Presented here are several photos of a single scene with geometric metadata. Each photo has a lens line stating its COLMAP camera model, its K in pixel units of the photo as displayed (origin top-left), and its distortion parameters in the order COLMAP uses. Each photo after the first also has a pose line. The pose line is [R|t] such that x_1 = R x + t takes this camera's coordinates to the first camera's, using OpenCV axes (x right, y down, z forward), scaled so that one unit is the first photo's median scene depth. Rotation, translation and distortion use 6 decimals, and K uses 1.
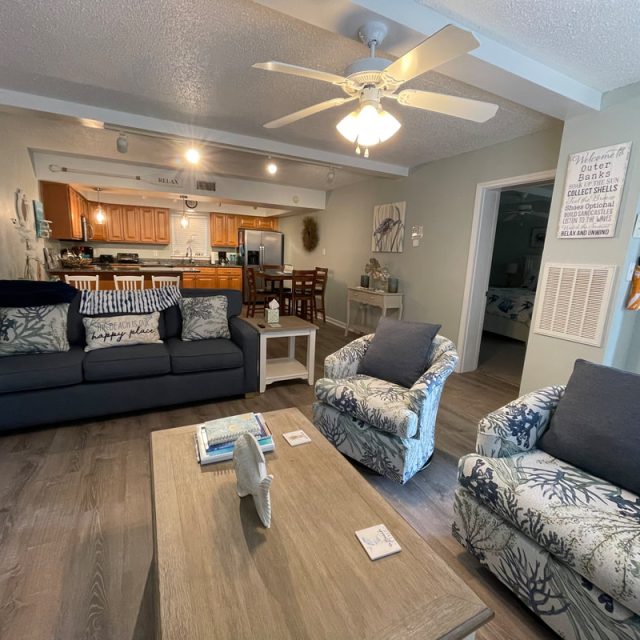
lens RADIAL K [[341.9, 0, 319.4], [0, 341.9, 321.4], [0, 0, 1]] dist [-0.004256, -0.000432]
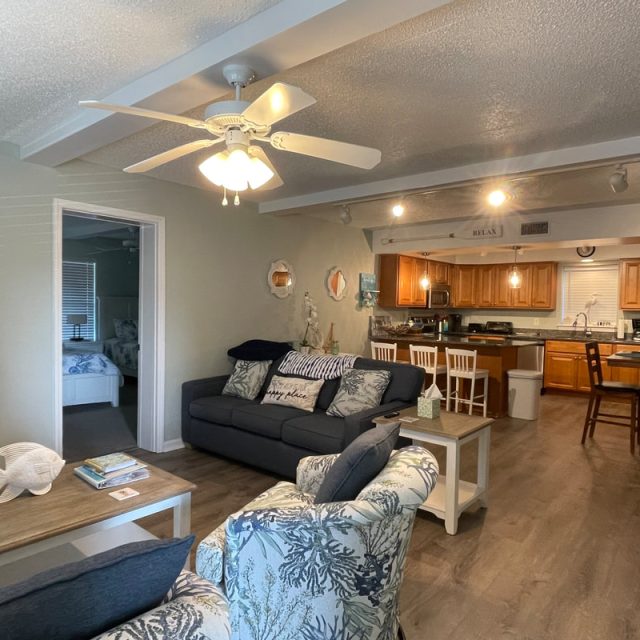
lens RADIAL K [[478.2, 0, 319.8], [0, 478.2, 319.7], [0, 0, 1]] dist [-0.001448, 0.000055]
pose [[0.385651, -0.005912, -0.922626, 0.462766], [-0.183116, 0.979597, -0.082819, -0.048325], [0.904291, 0.200887, 0.376700, 0.280543]]
